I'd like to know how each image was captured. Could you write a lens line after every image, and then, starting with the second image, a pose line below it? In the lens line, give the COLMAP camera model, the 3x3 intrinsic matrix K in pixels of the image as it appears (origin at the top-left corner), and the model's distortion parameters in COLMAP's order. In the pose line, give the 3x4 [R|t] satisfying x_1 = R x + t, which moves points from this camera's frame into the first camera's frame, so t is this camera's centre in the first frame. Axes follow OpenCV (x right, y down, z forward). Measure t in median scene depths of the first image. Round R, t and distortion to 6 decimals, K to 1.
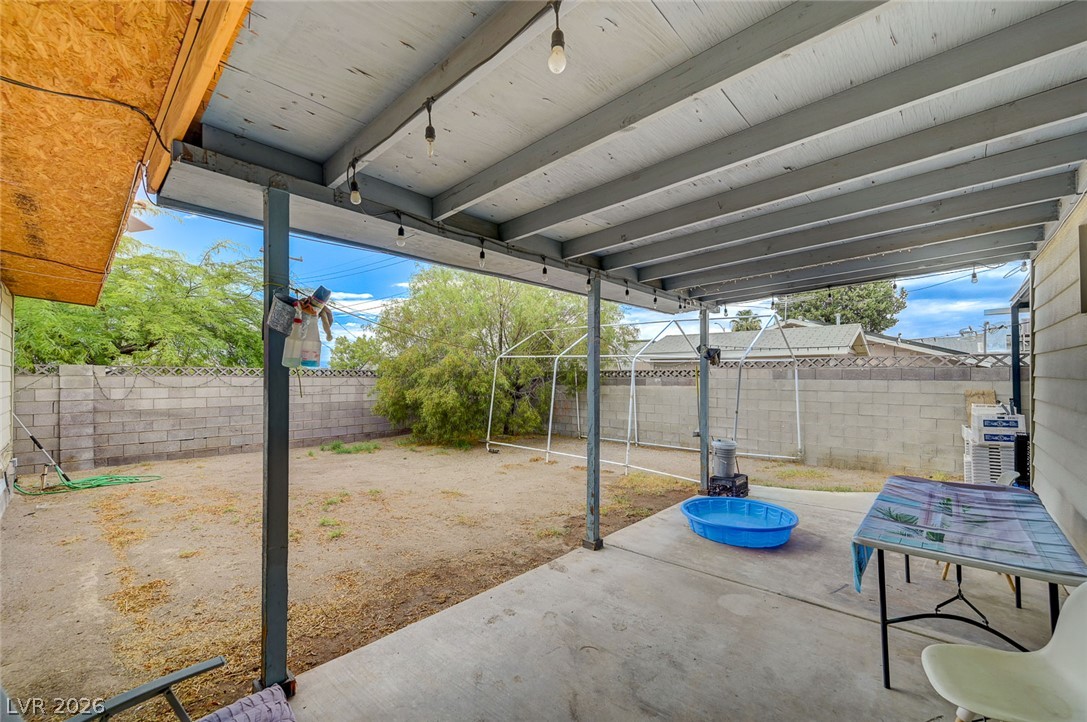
lens RADIAL K [[433.2, 0, 548.1], [0, 433.2, 369.3], [0, 0, 1]] dist [-0.000844, -0.000017]
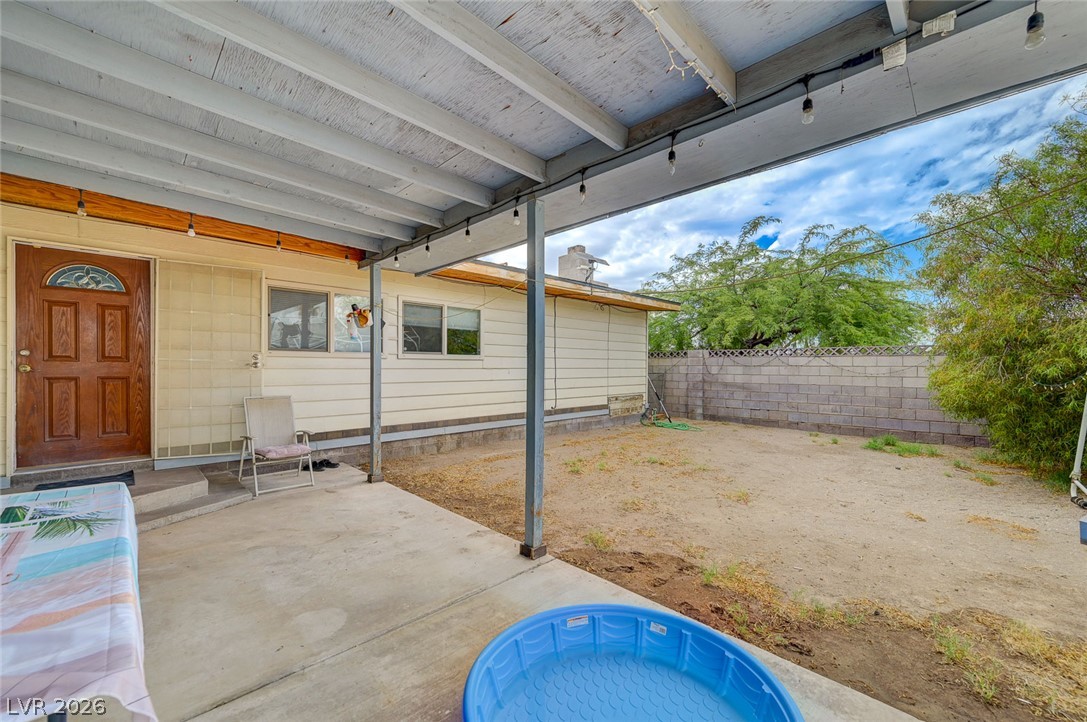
lens RADIAL K [[433.2, 0, 548.1], [0, 433.2, 369.3], [0, 0, 1]] dist [-0.000844, -0.000017]
pose [[-0.042187, 0.005627, -0.999094, 0.446950], [0.016465, 0.999852, 0.004936, 0.040619], [0.998974, -0.016242, -0.042274, 0.547720]]
